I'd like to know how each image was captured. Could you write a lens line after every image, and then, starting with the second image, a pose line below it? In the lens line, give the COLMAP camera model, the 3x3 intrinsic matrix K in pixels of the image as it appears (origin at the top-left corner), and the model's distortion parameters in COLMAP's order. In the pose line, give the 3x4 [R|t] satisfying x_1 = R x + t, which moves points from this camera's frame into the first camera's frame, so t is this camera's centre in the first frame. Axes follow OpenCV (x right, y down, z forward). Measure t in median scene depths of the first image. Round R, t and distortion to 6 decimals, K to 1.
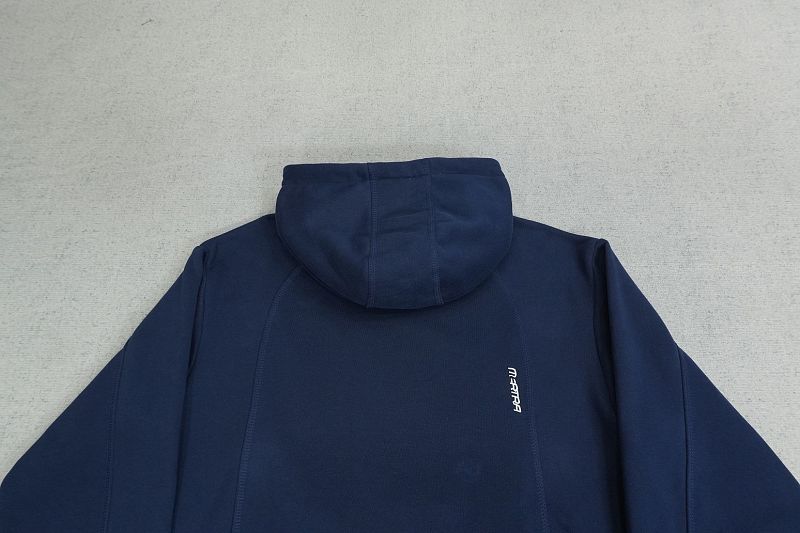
lens RADIAL K [[531.9, 0, 400.0], [0, 531.9, 266.5], [0, 0, 1]] dist [0.003671, 0.002866]
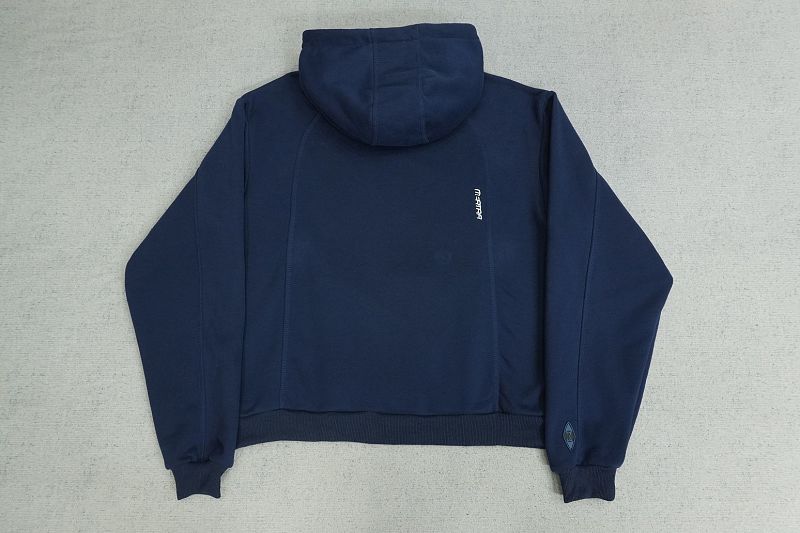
lens RADIAL K [[531.9, 0, 400.0], [0, 531.9, 266.5], [0, 0, 1]] dist [0.003671, 0.002866]
pose [[0.999992, -0.003969, 0.000365, 0.007529], [0.003748, 0.967584, 0.252523, 0.032986], [-0.001355, -0.252520, 0.967591, -0.364022]]
